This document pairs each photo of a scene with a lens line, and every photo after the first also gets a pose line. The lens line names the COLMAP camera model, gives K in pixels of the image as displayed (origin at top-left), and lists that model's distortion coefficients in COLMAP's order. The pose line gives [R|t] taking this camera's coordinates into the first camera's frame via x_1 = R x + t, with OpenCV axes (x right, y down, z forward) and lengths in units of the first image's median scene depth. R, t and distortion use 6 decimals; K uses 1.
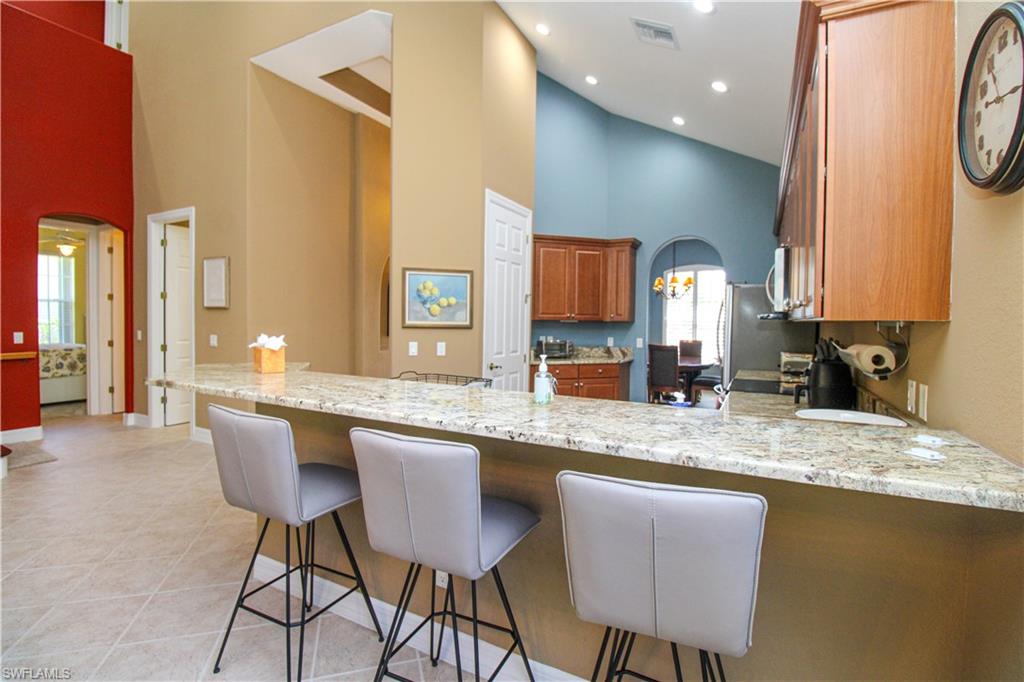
lens RADIAL K [[475.6, 0, 512.1], [0, 475.6, 336.0], [0, 0, 1]] dist [-0.016731, -0.007383]
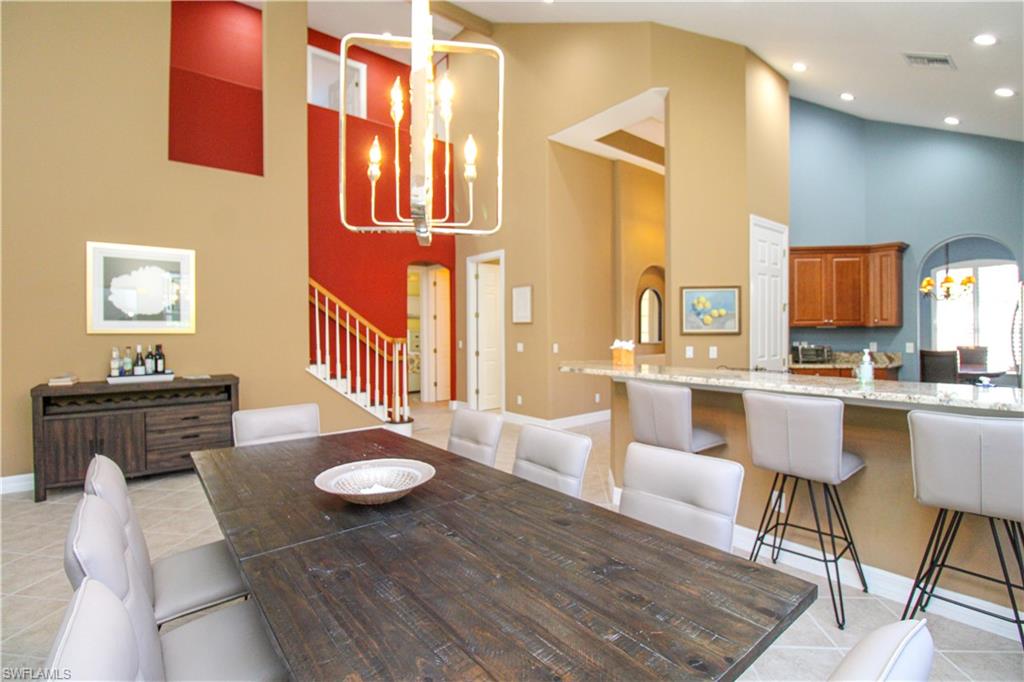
lens RADIAL K [[475.6, 0, 503.9], [0, 475.6, 335.4], [0, 0, 1]] dist [-0.016731, -0.007383]
pose [[0.913662, -0.016172, -0.406153, -0.116086], [0.007073, 0.999690, -0.023892, 0.007191], [0.406413, 0.018957, 0.913493, -0.244669]]
